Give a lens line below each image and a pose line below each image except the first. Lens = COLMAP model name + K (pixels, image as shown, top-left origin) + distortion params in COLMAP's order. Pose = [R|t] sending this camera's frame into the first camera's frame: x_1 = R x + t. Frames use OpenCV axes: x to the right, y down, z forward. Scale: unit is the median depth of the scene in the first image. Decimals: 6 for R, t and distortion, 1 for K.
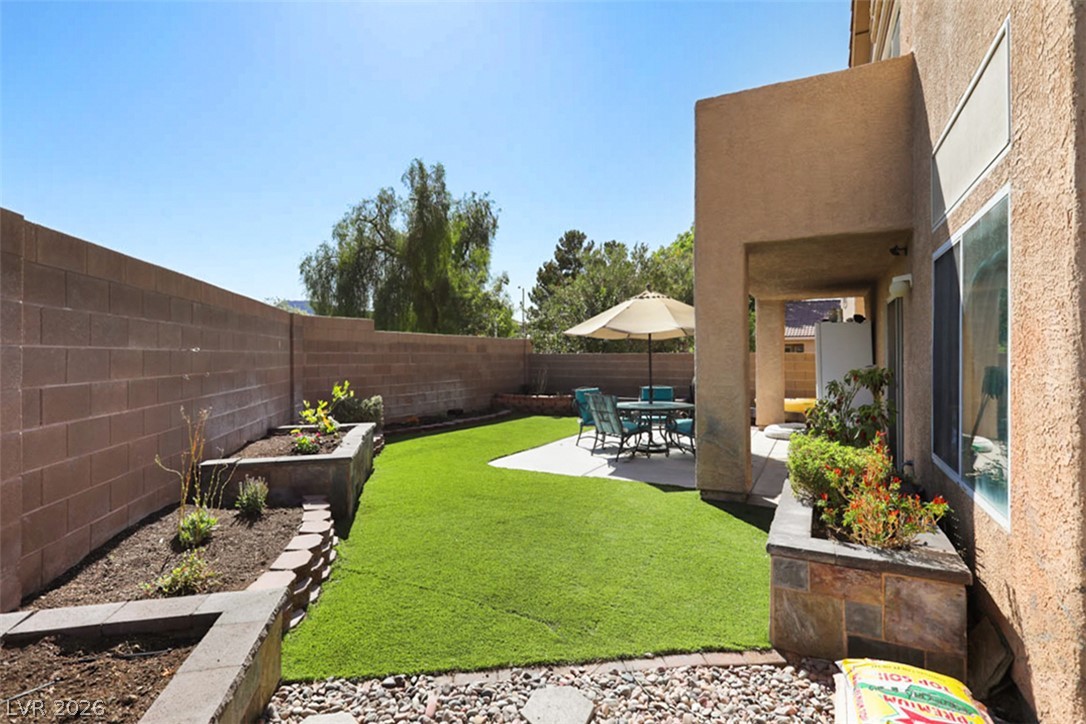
lens RADIAL K [[526.7, 0, 543.3], [0, 526.7, 359.4], [0, 0, 1]] dist [0.001989, 0.002250]
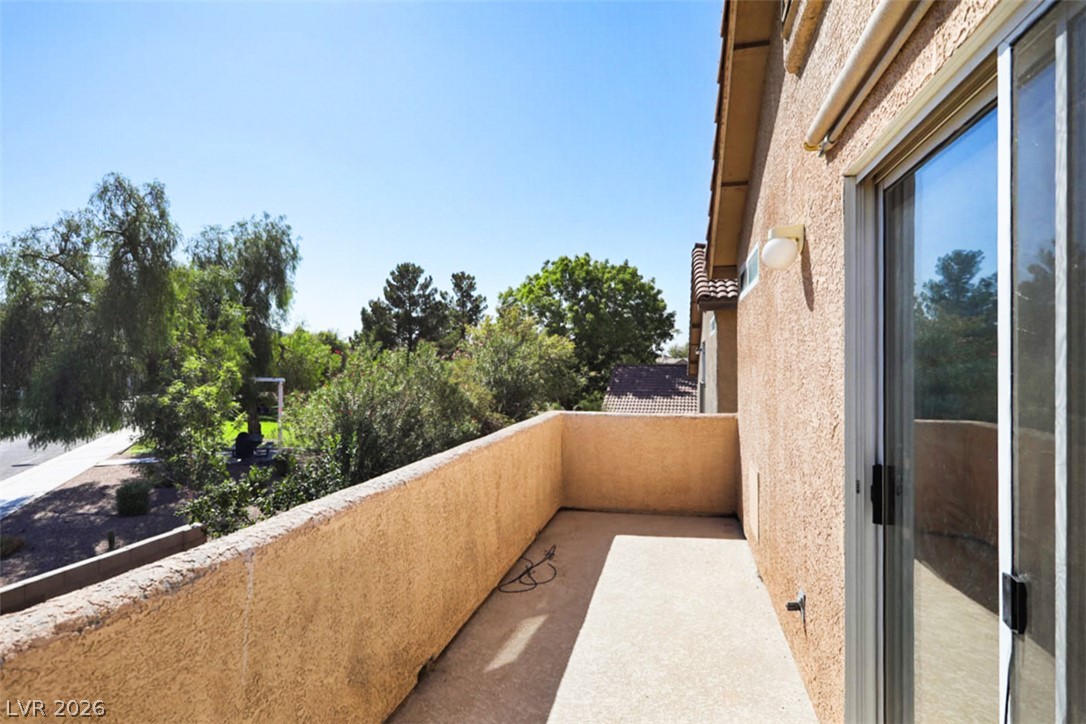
lens RADIAL K [[526.7, 0, 543.7], [0, 526.7, 363.2], [0, 0, 1]] dist [0.001989, 0.002250]
pose [[0.973135, 0.000801, 0.230235, 0.085514], [0.001117, 0.999966, -0.008199, -0.088710], [-0.230234, 0.008236, 0.973101, 0.153341]]
